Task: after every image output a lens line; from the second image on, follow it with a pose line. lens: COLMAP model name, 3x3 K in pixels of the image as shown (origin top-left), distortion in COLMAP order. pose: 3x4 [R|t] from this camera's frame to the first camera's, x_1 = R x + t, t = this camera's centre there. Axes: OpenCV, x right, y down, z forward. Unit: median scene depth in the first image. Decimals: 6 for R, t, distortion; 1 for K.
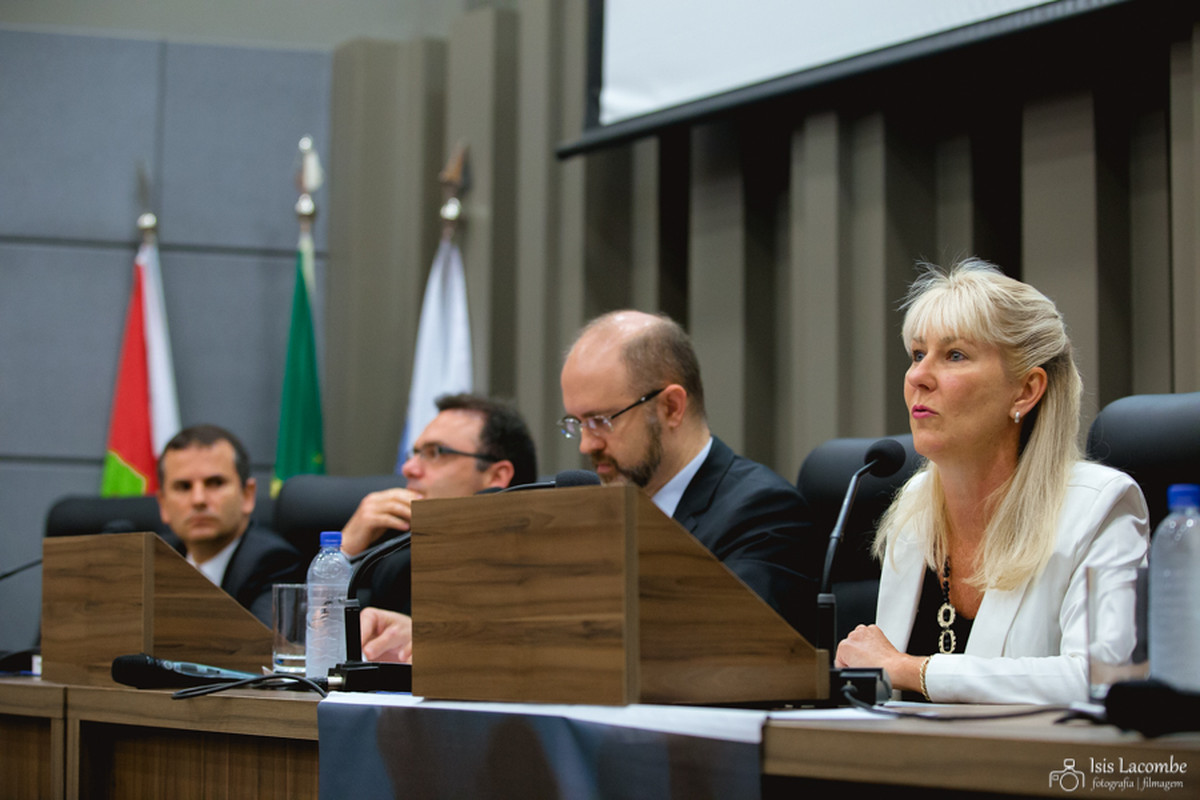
lens RADIAL K [[2860.0, 0, 600.0], [0, 2860.0, 400.0], [0, 0, 1]] dist [-0.405939, 0.053981]
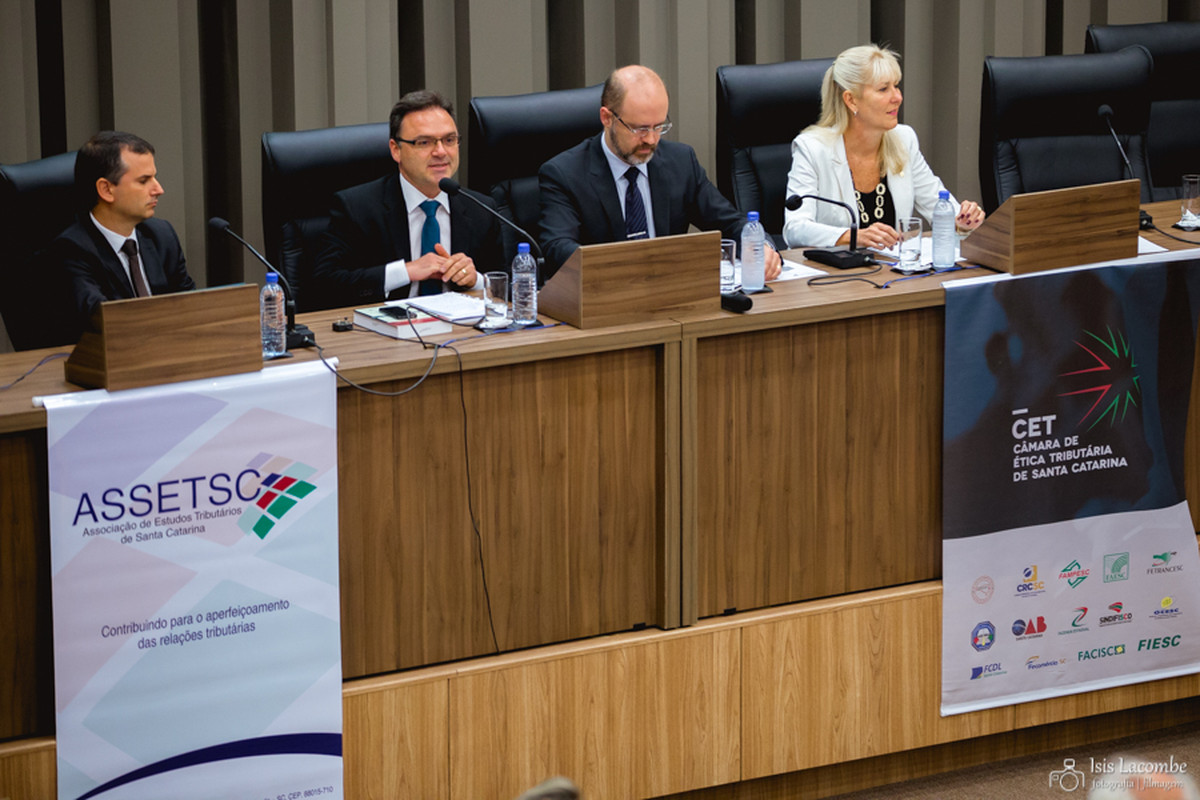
lens RADIAL K [[4870.2, 0, 600.0], [0, 4870.2, 400.0], [0, 0, 1]] dist [0.153752, 4.054862]
pose [[0.039684, -0.223123, 0.973982, -4.414833], [-0.066910, 0.971969, 0.225388, -0.752536], [-0.996970, -0.074114, 0.023642, 1.298198]]
